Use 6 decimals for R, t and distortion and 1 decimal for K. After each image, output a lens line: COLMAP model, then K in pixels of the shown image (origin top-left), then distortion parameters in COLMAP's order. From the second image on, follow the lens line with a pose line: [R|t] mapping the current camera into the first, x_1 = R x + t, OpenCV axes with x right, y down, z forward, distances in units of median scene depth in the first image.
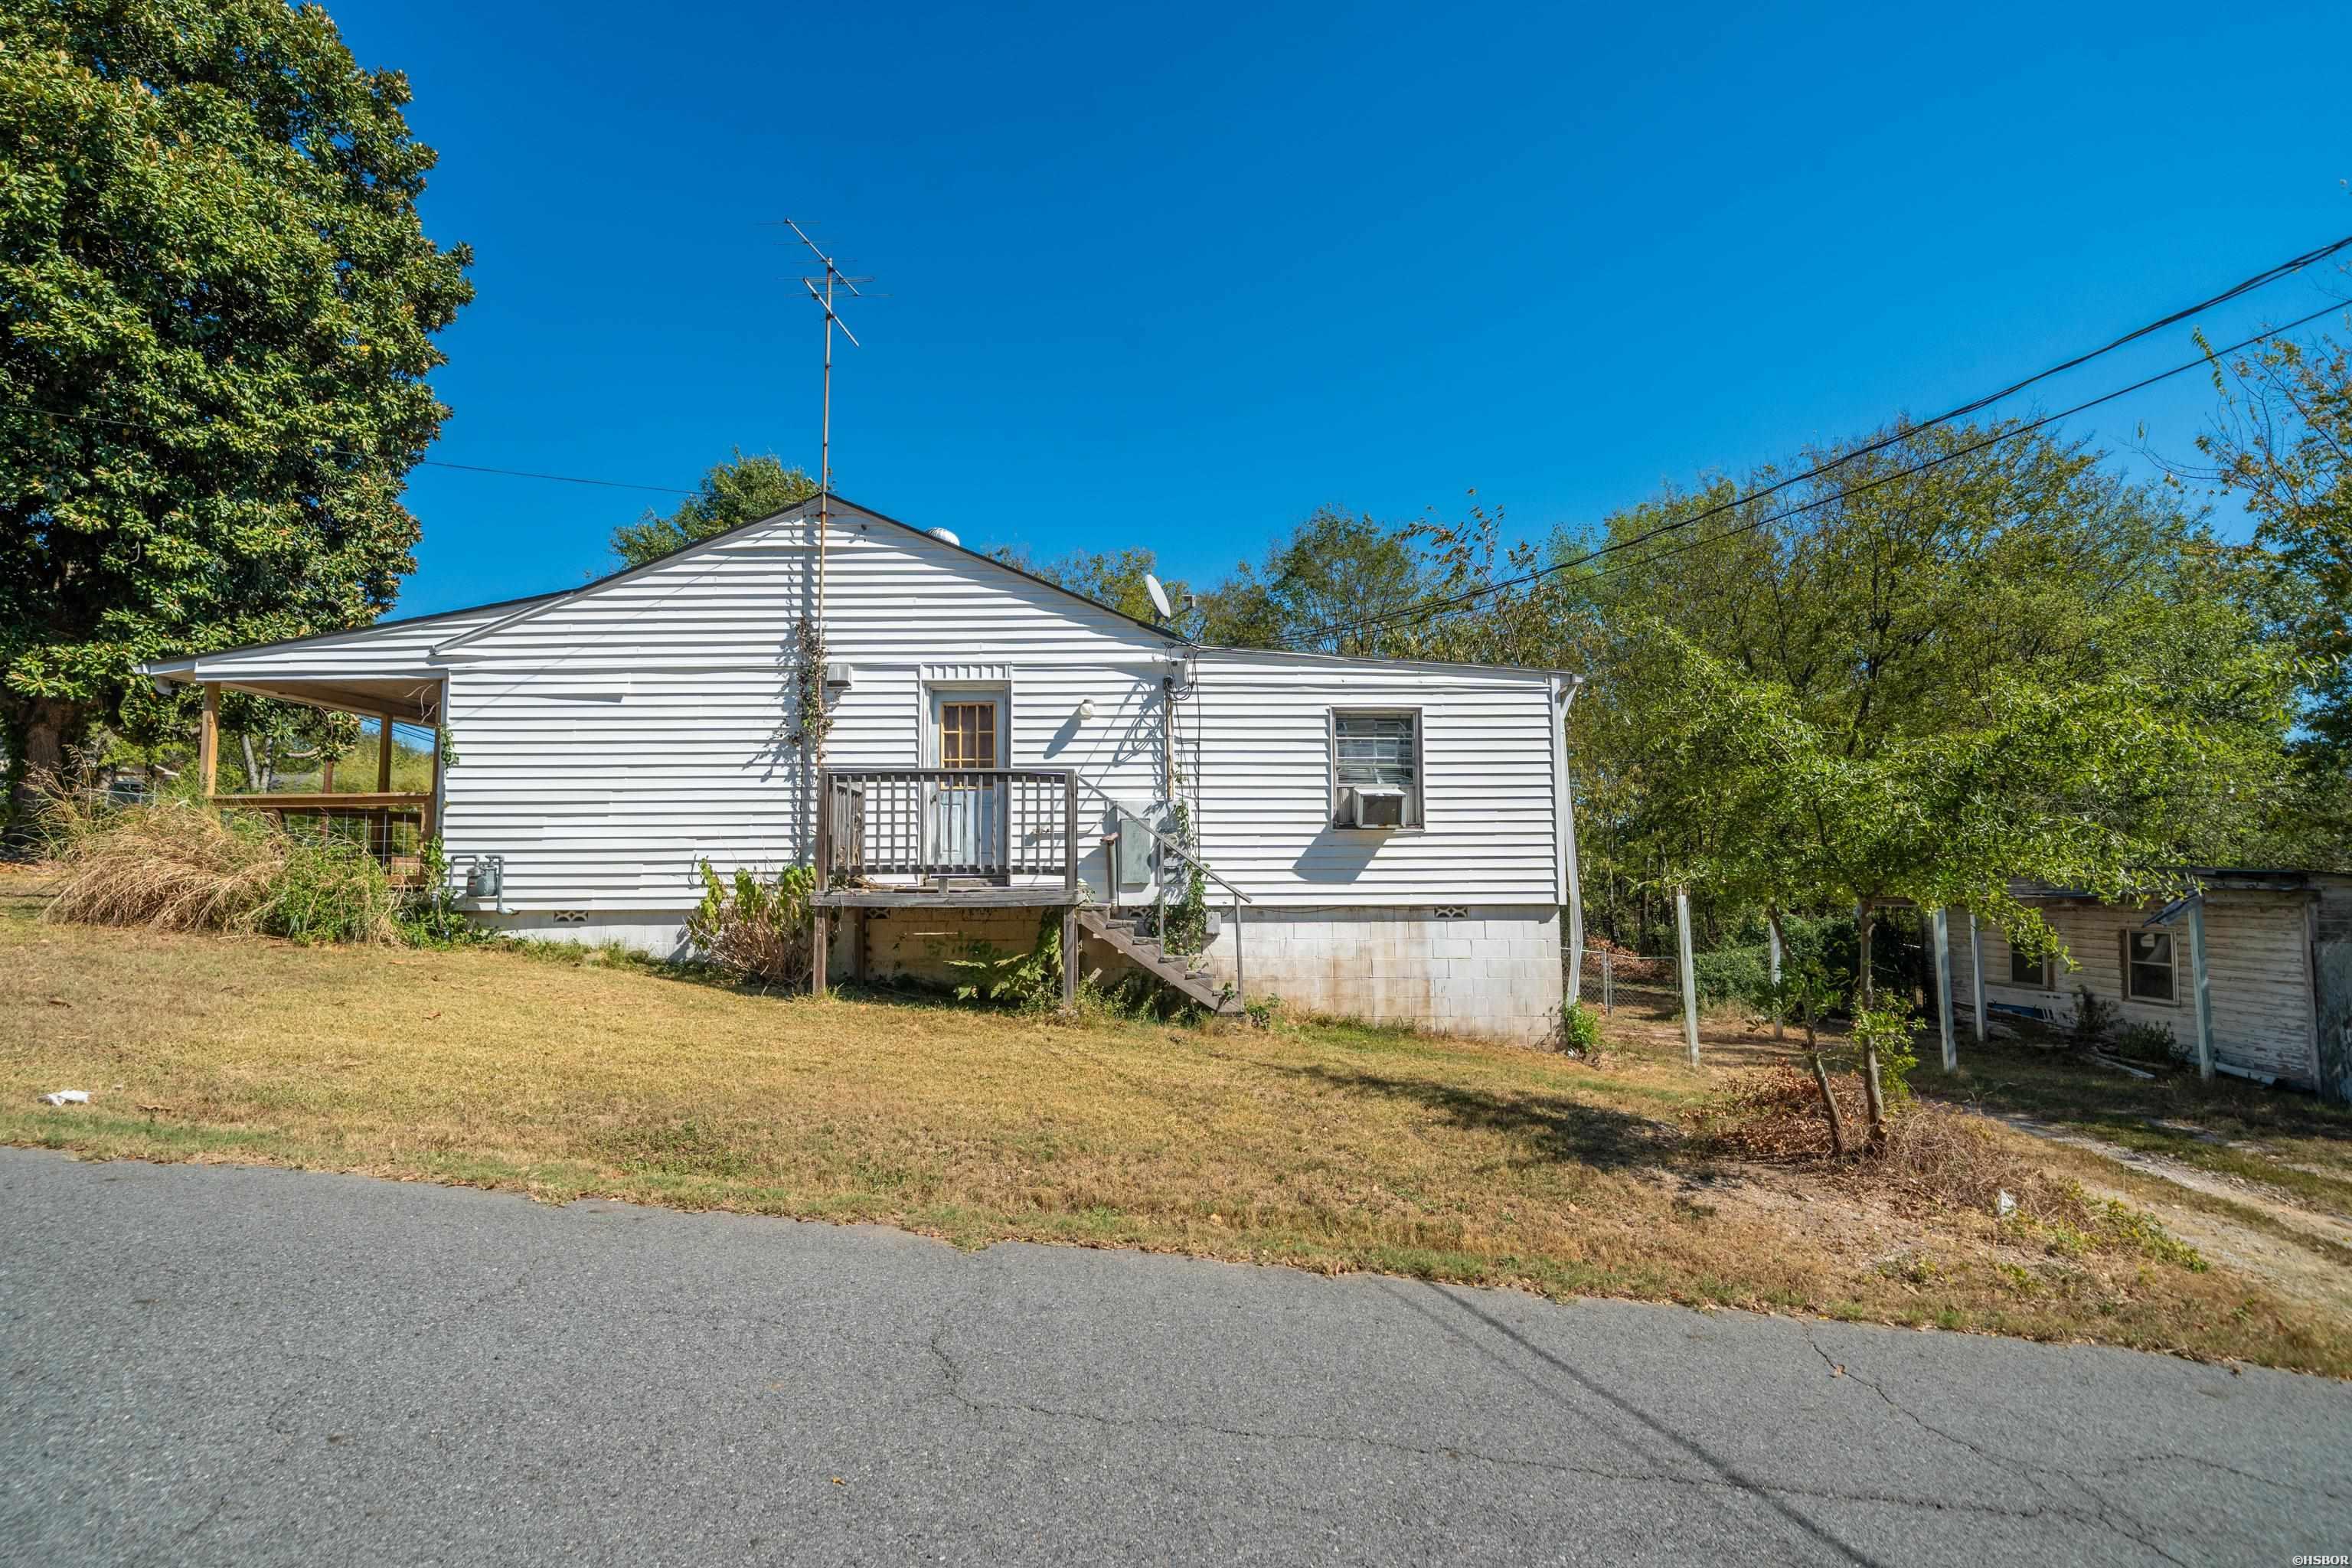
lens RADIAL K [[1102.4, 0, 1171.9], [0, 1102.4, 790.8], [0, 0, 1]] dist [0.000409, 0.000401]
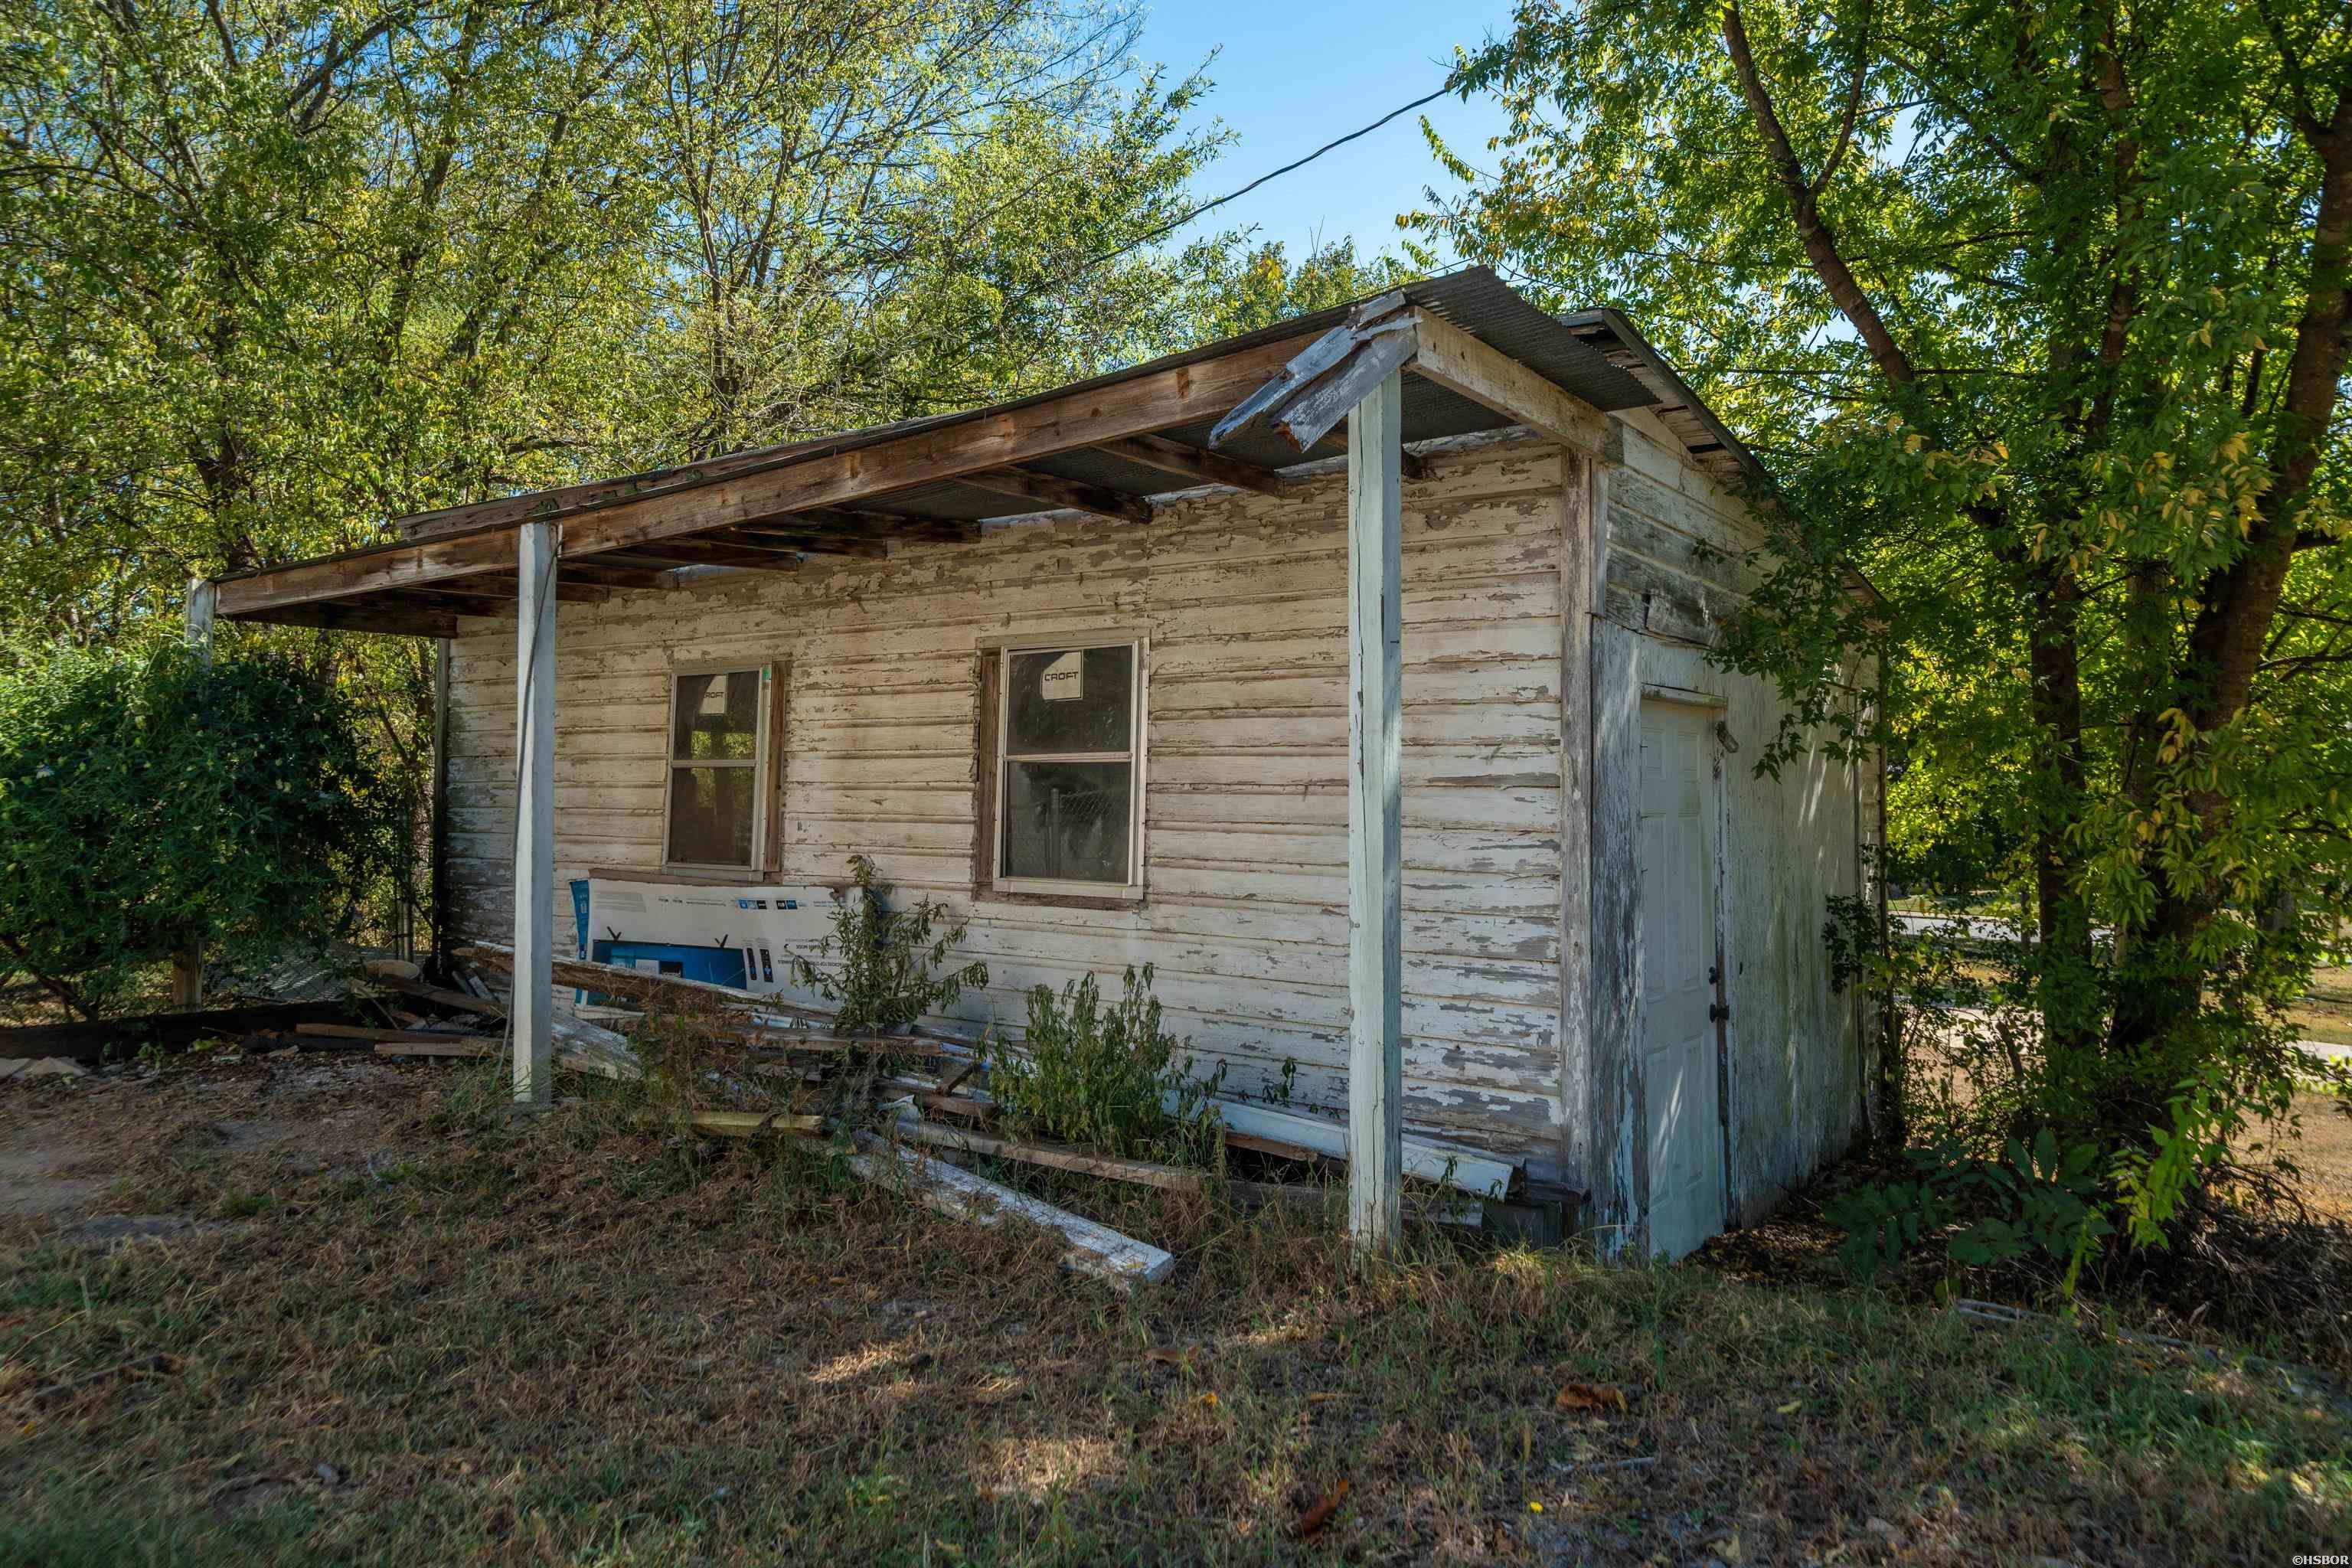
lens RADIAL K [[1492.9, 0, 1172.1], [0, 1492.9, 783.5], [0, 0, 1]] dist [0.000604, 0.000013]
pose [[0.605411, 0.007440, 0.795878, 0.753155], [-0.062775, 0.997288, 0.038429, 0.182904], [-0.793434, -0.073227, 0.604236, 0.936048]]
